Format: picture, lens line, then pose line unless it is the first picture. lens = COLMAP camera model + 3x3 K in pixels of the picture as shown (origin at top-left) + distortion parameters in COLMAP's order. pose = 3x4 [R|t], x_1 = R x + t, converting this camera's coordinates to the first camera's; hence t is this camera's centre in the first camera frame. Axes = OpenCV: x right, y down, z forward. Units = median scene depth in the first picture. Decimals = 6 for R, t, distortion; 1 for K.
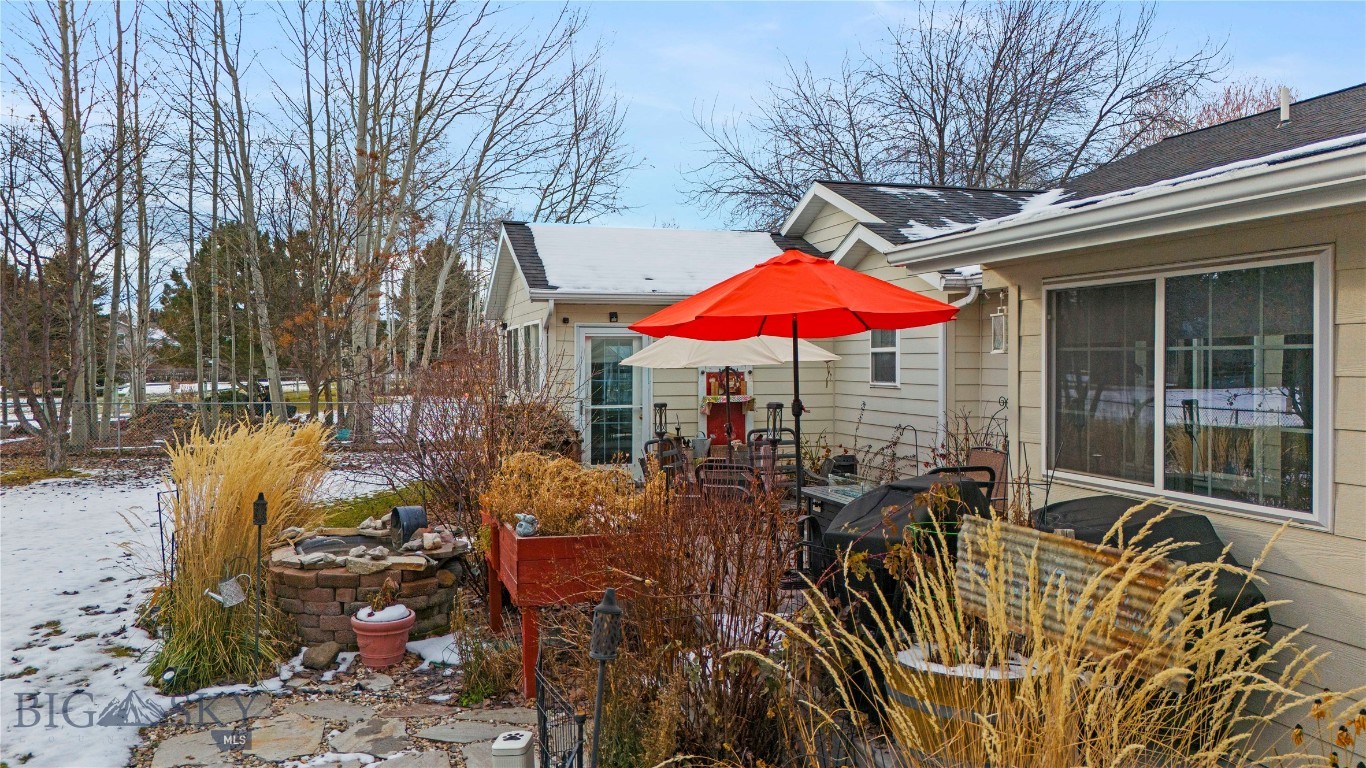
lens RADIAL K [[996.6, 0, 683.0], [0, 996.6, 384.0], [0, 0, 1]] dist [0.086632, -0.094944]
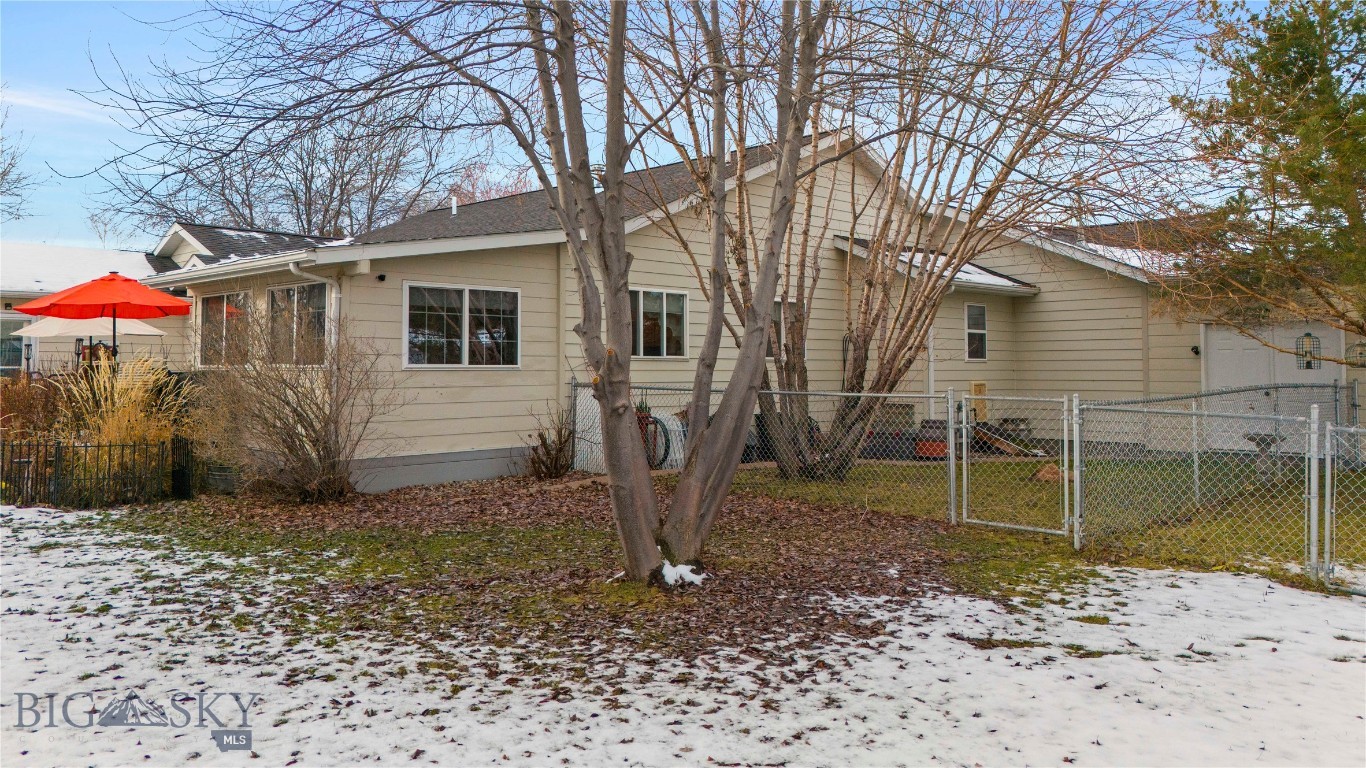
lens RADIAL K [[996.6, 0, 683.0], [0, 996.6, 384.0], [0, 0, 1]] dist [0.086632, -0.094944]
pose [[0.876592, -0.004076, 0.481218, 0.077770], [0.009762, 0.999909, -0.009314, 0.069414], [-0.481136, 0.012862, 0.876552, -0.784213]]
